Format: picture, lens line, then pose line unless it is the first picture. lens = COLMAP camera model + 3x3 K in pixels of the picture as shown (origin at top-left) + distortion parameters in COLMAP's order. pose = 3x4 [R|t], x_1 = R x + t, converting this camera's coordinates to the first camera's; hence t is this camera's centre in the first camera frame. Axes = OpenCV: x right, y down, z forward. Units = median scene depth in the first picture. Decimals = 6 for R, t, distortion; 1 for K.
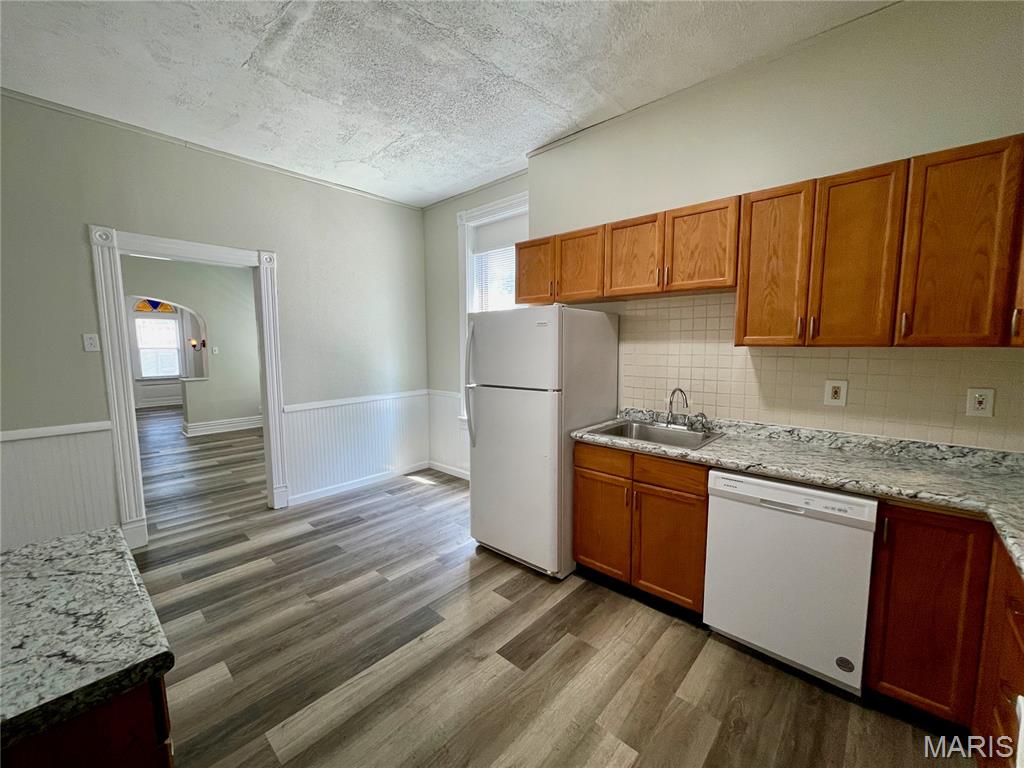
lens RADIAL K [[414.1, 0, 507.3], [0, 414.1, 387.0], [0, 0, 1]] dist [-0.001276, 0.000997]
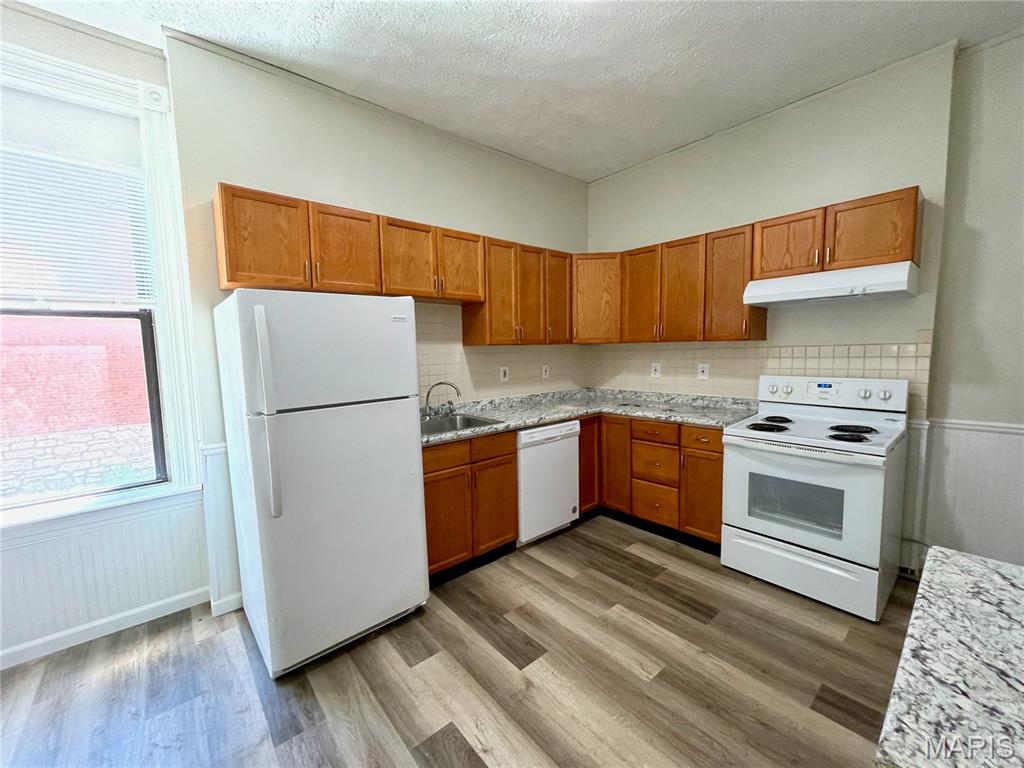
lens RADIAL K [[414.1, 0, 509.9], [0, 414.1, 384.2], [0, 0, 1]] dist [-0.001276, 0.000997]
pose [[0.115789, -0.089566, 0.989227, -0.948515], [0.118423, 0.990067, 0.075780, -0.075741], [-0.986189, 0.108373, 0.125246, 0.887830]]
